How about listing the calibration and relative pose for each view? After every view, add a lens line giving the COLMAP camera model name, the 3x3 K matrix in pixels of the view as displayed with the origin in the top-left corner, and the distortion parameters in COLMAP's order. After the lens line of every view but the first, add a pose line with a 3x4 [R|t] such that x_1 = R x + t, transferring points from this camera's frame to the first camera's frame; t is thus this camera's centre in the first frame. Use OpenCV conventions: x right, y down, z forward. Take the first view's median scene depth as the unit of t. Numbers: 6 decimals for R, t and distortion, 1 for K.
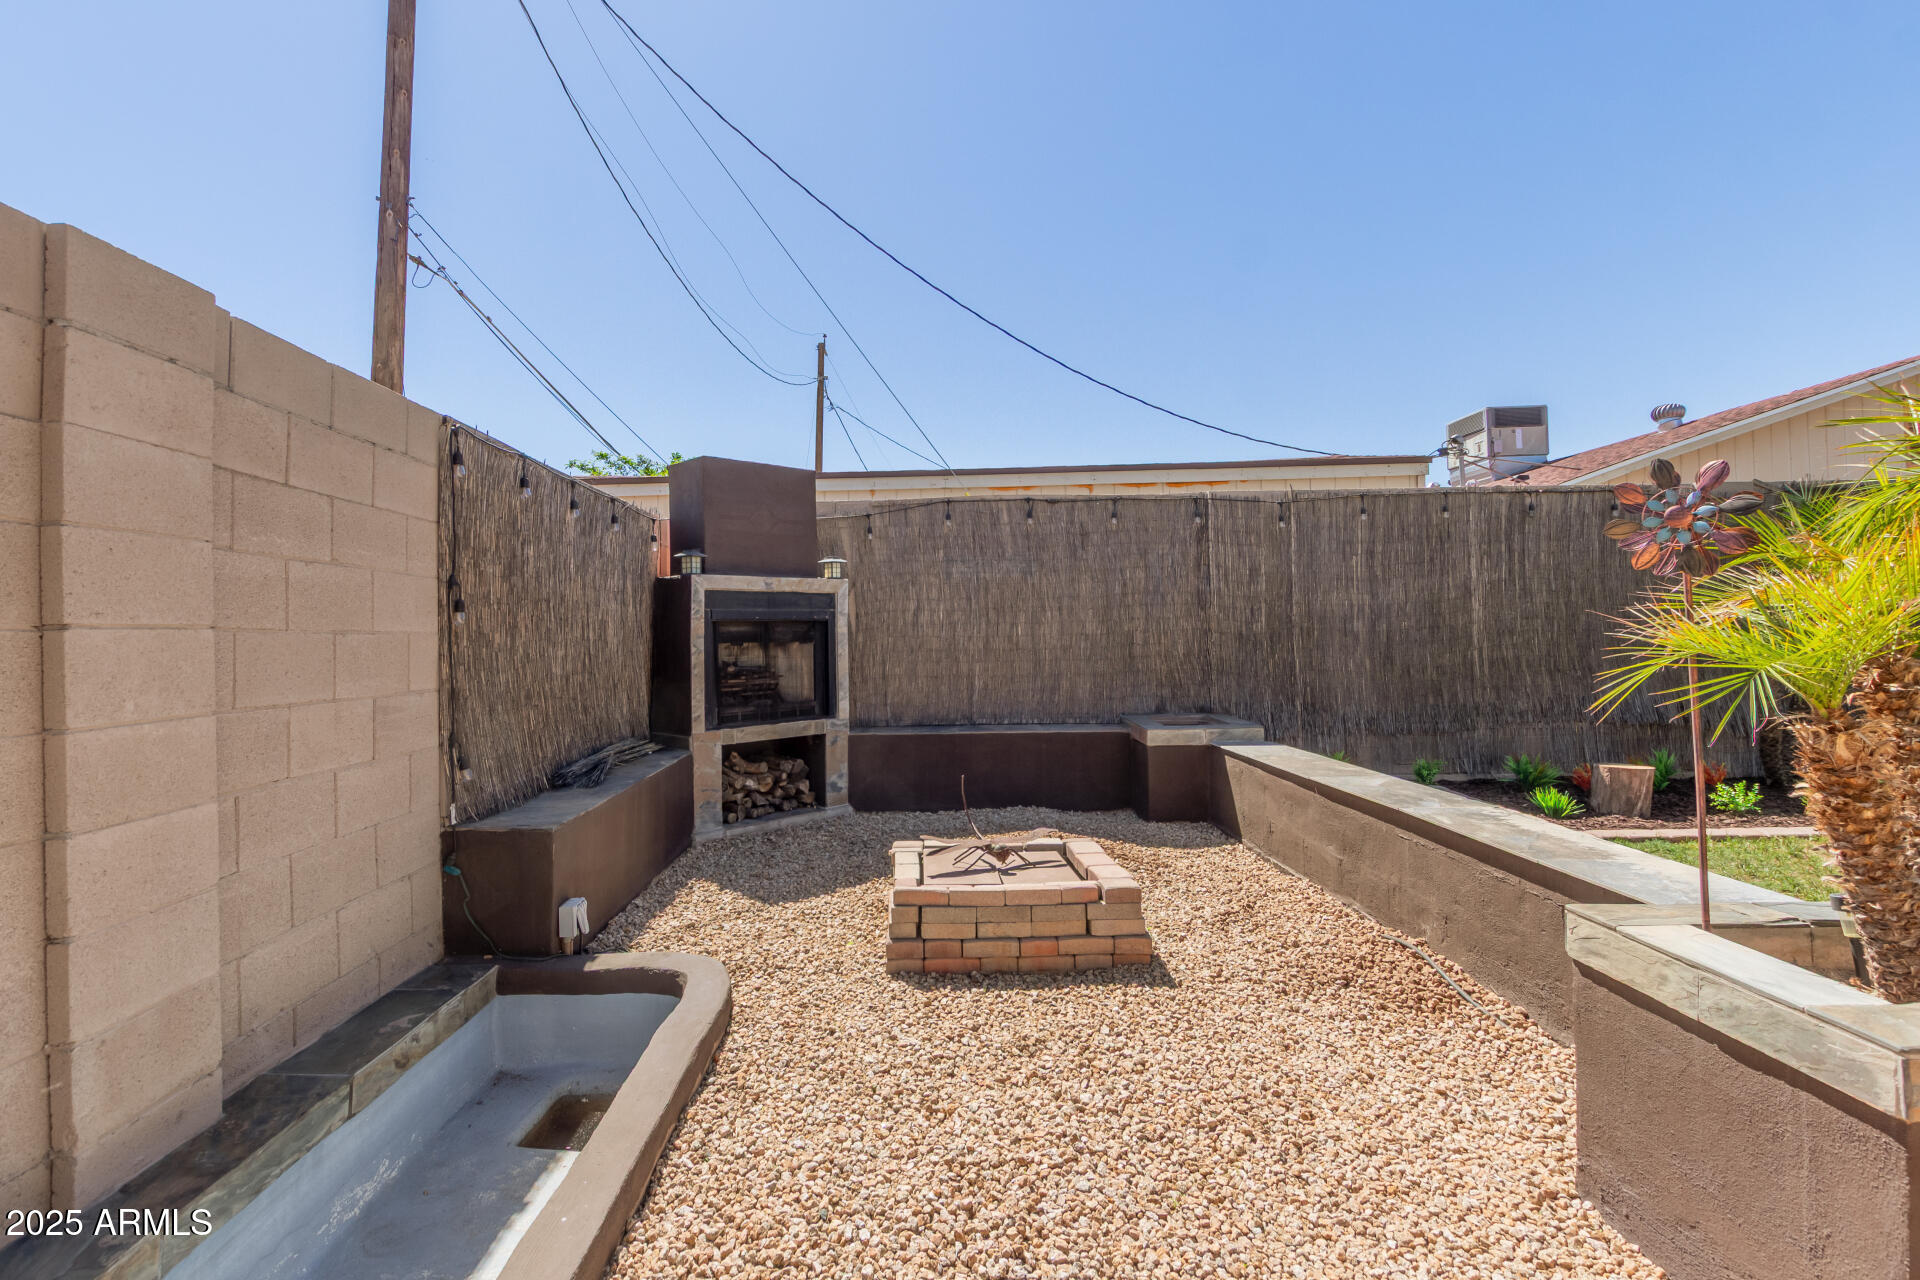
lens RADIAL K [[884.9, 0, 946.4], [0, 884.9, 633.5], [0, 0, 1]] dist [0.008292, -0.000872]
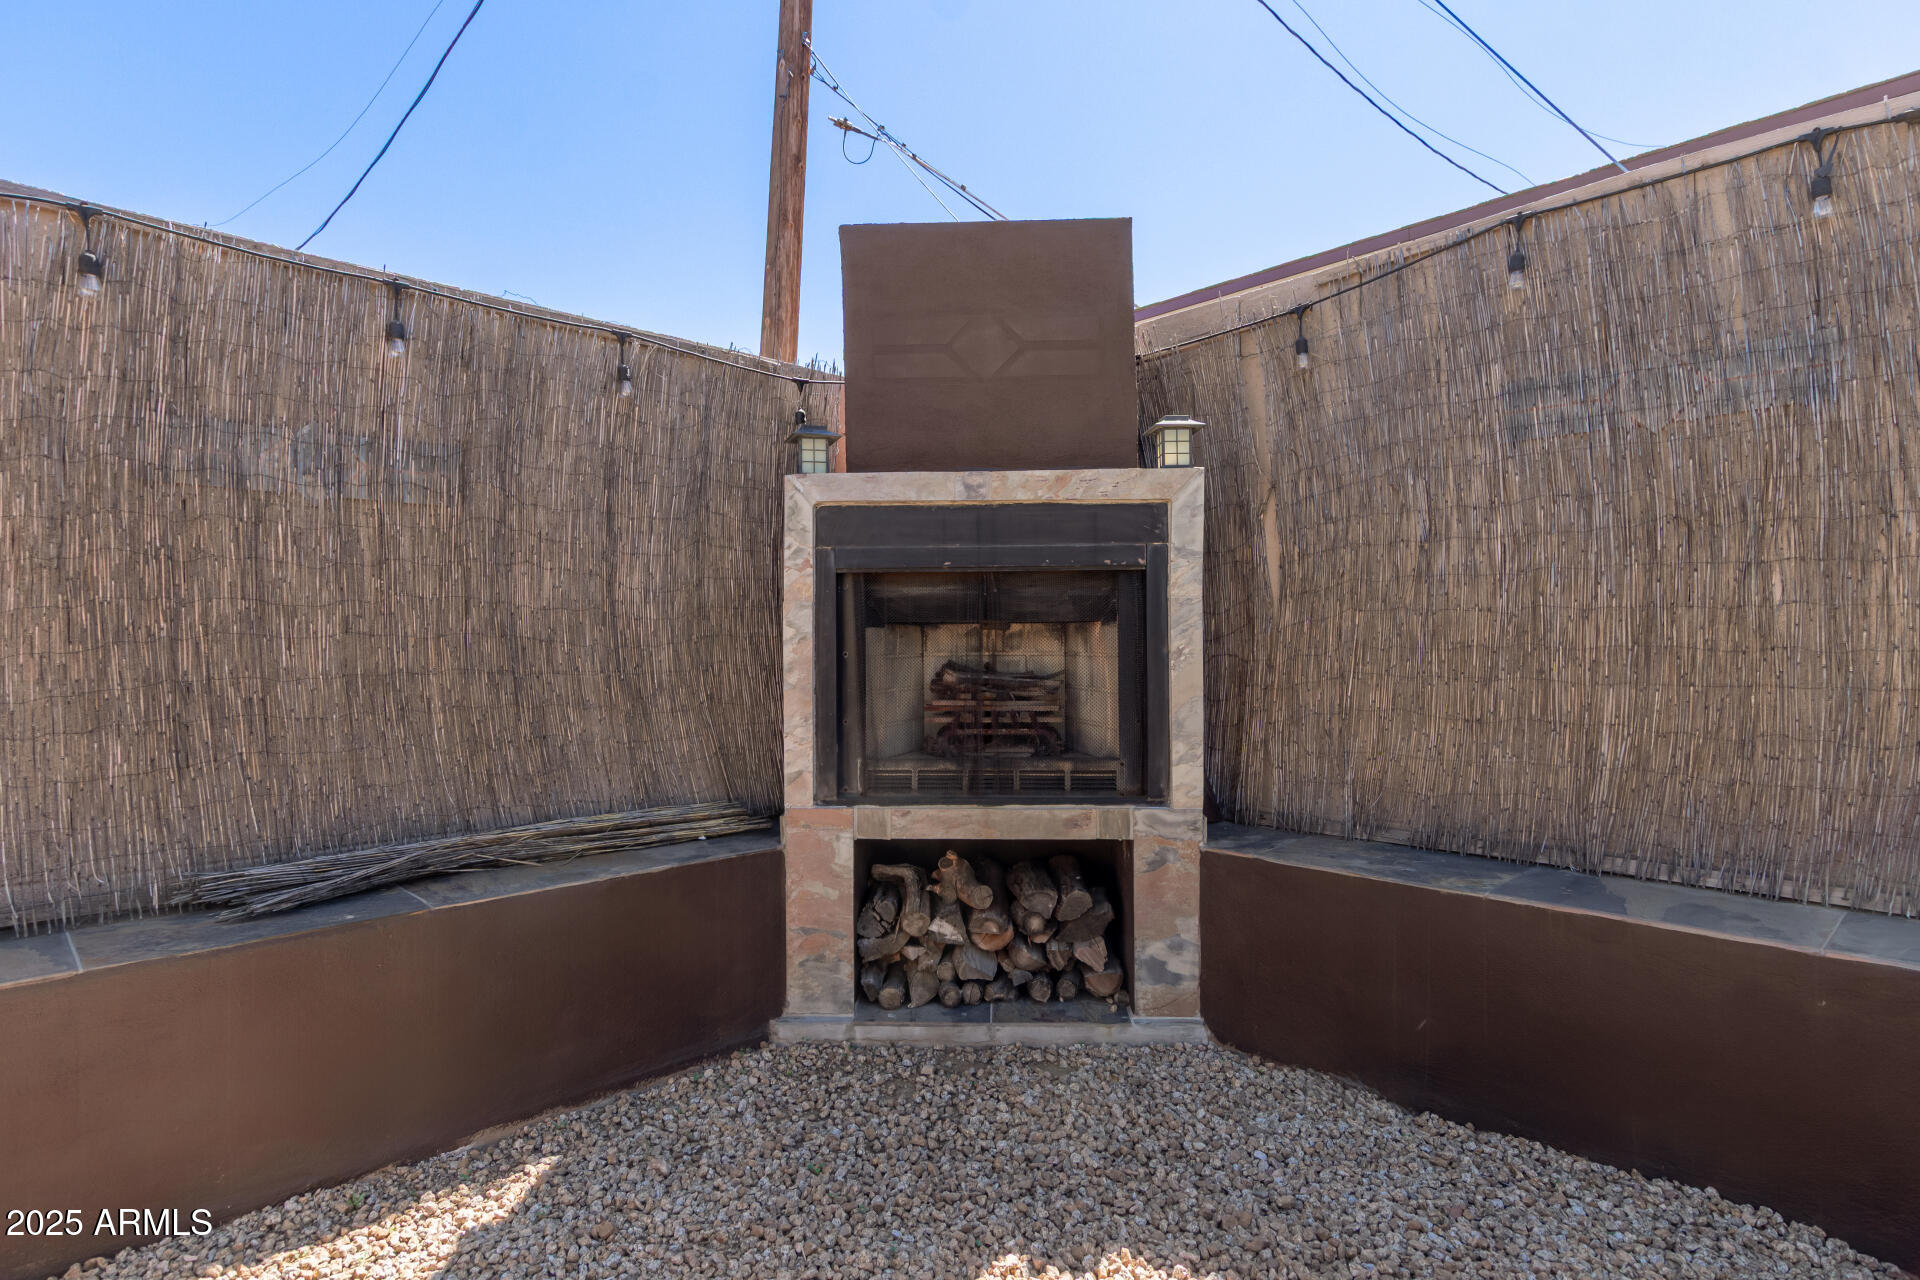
lens RADIAL K [[1020.0, 0, 960.0], [0, 1020.0, 640.0], [0, 0, 1]] dist [-0.002933, 0.000253]
pose [[0.688935, 0.012739, -0.724711, 0.152241], [-0.006153, 0.999912, 0.011728, 0.013350], [0.724797, -0.003621, 0.688953, 0.599482]]
